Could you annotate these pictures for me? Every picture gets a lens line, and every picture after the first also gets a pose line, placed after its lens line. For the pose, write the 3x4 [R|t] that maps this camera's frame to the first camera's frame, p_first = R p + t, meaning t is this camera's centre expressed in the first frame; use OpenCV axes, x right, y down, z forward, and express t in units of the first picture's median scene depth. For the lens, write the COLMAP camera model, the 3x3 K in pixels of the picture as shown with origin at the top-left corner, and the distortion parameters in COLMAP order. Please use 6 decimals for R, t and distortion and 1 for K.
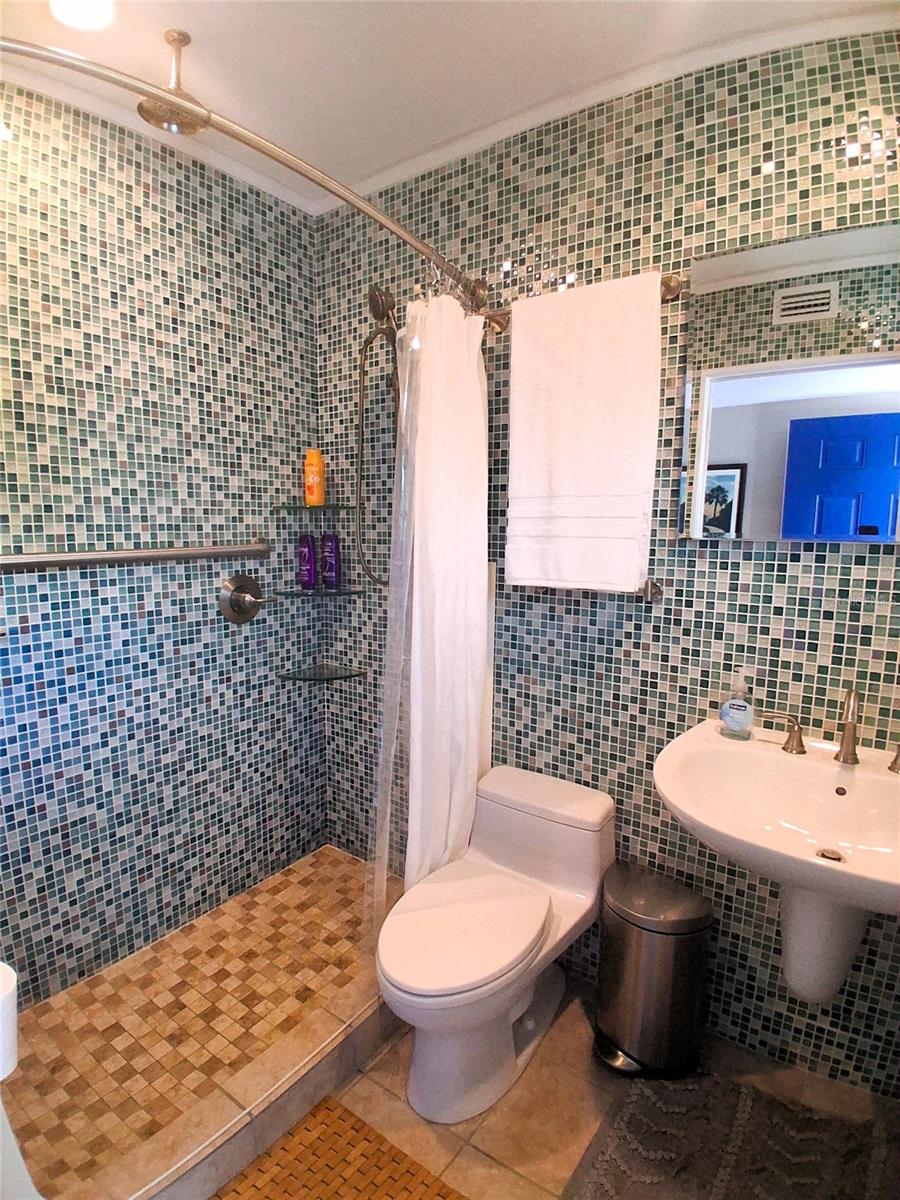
lens RADIAL K [[601.2, 0, 450.0], [0, 601.2, 600.0], [0, 0, 1]] dist [0.017116, -0.057848]
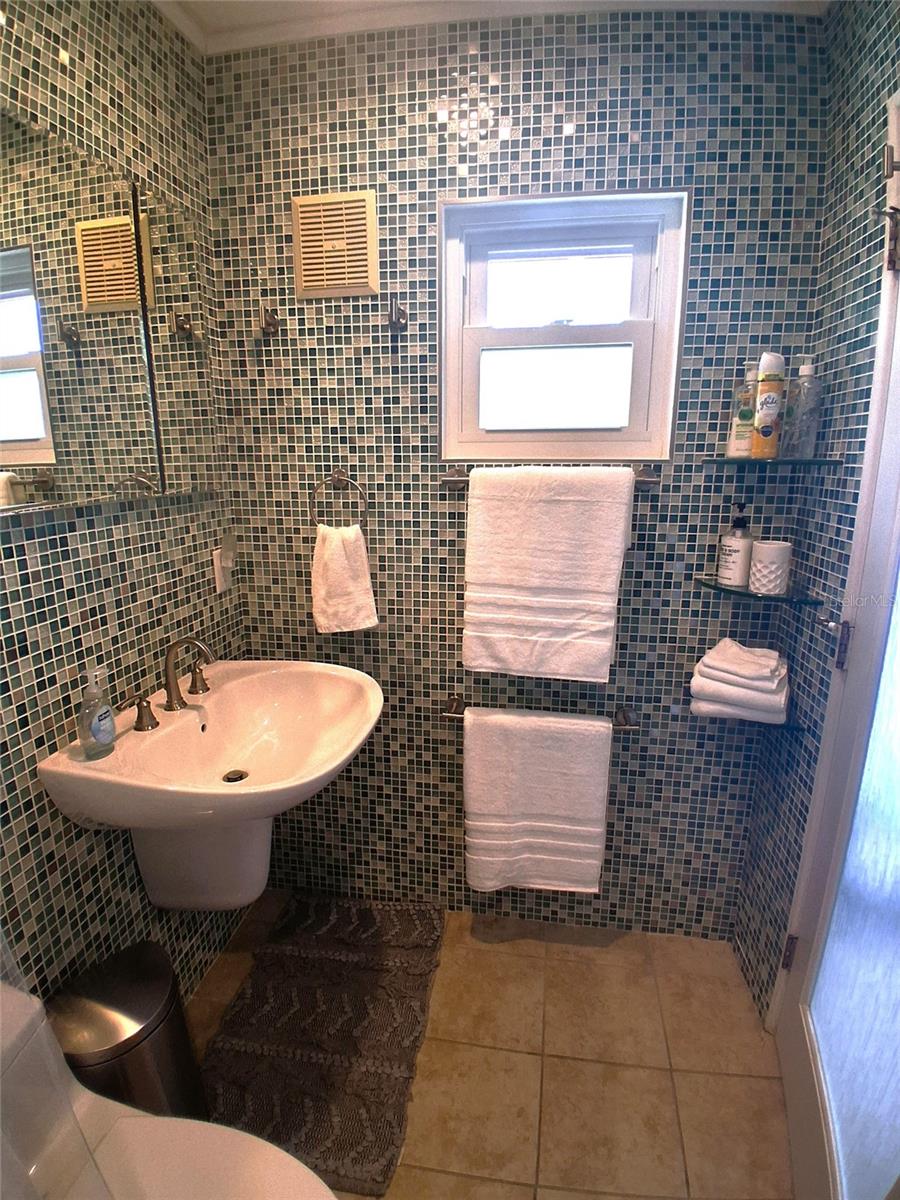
lens RADIAL K [[601.2, 0, 450.0], [0, 601.2, 600.0], [0, 0, 1]] dist [0.017116, -0.057848]
pose [[-0.448035, -0.220926, 0.866289, -0.403577], [0.110475, 0.947878, 0.298870, -0.162506], [-0.887164, 0.229607, -0.400276, 0.871764]]
